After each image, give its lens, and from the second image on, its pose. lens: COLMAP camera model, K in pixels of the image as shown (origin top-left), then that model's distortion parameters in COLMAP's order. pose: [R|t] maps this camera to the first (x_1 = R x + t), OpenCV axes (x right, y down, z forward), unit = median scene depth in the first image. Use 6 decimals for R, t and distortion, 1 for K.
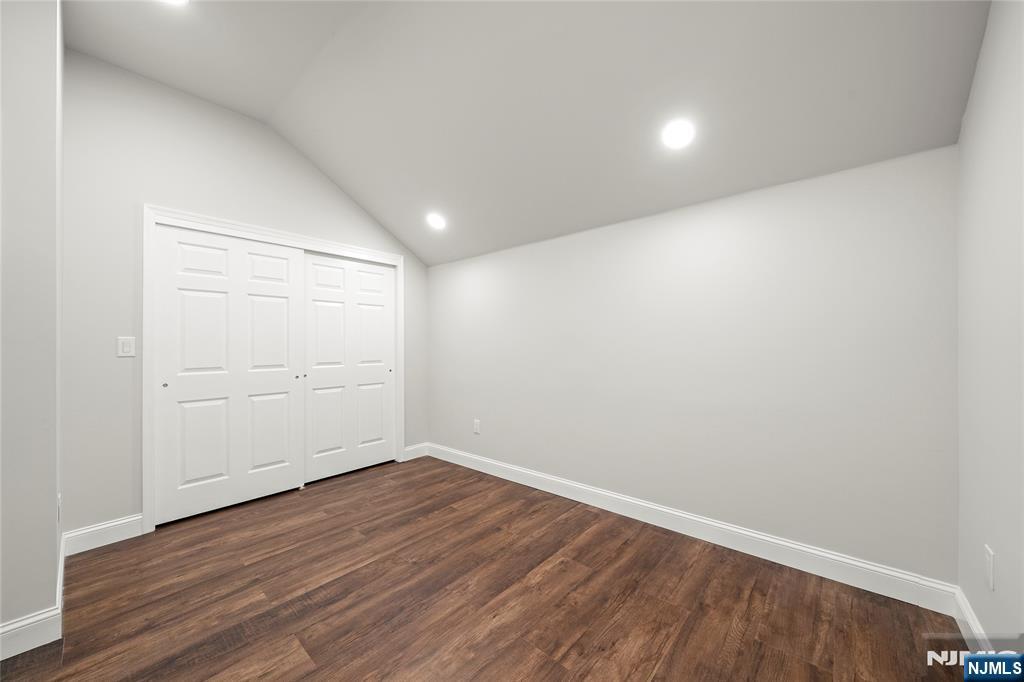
lens RADIAL K [[367.6, 0, 512.0], [0, 367.6, 341.0], [0, 0, 1]] dist [-0.001728, -0.000093]
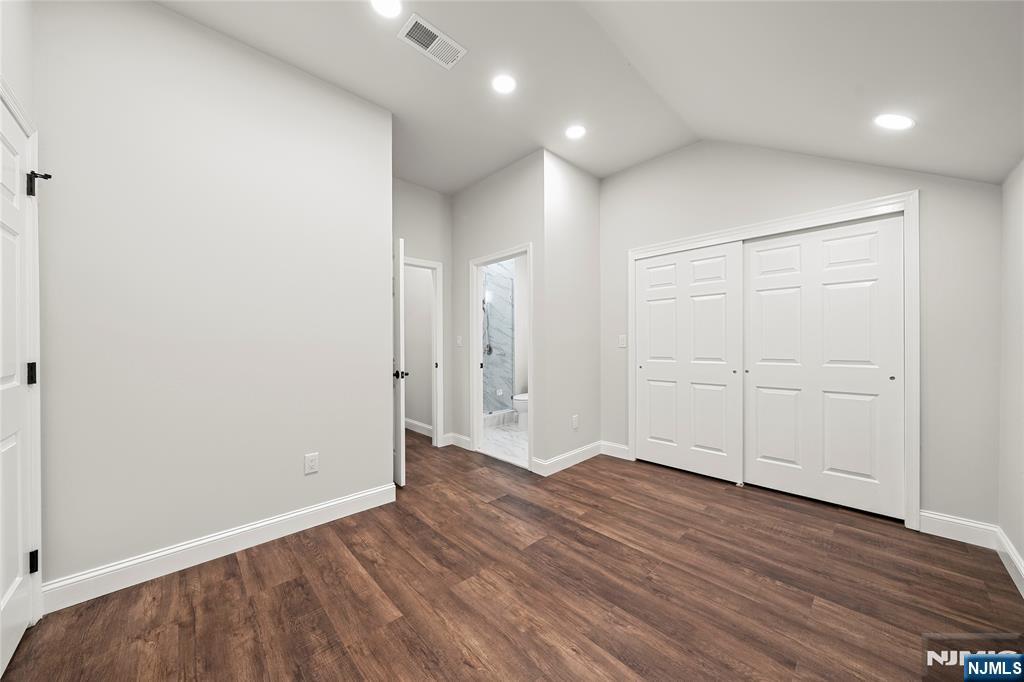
lens RADIAL K [[352.1, 0, 510.0], [0, 352.1, 345.4], [0, 0, 1]] dist [-0.004300, -0.000205]
pose [[-0.078688, 0.017588, -0.996744, 0.530501], [0.017183, 0.999720, 0.016284, 0.003066], [0.996751, -0.015846, -0.078968, 0.621238]]
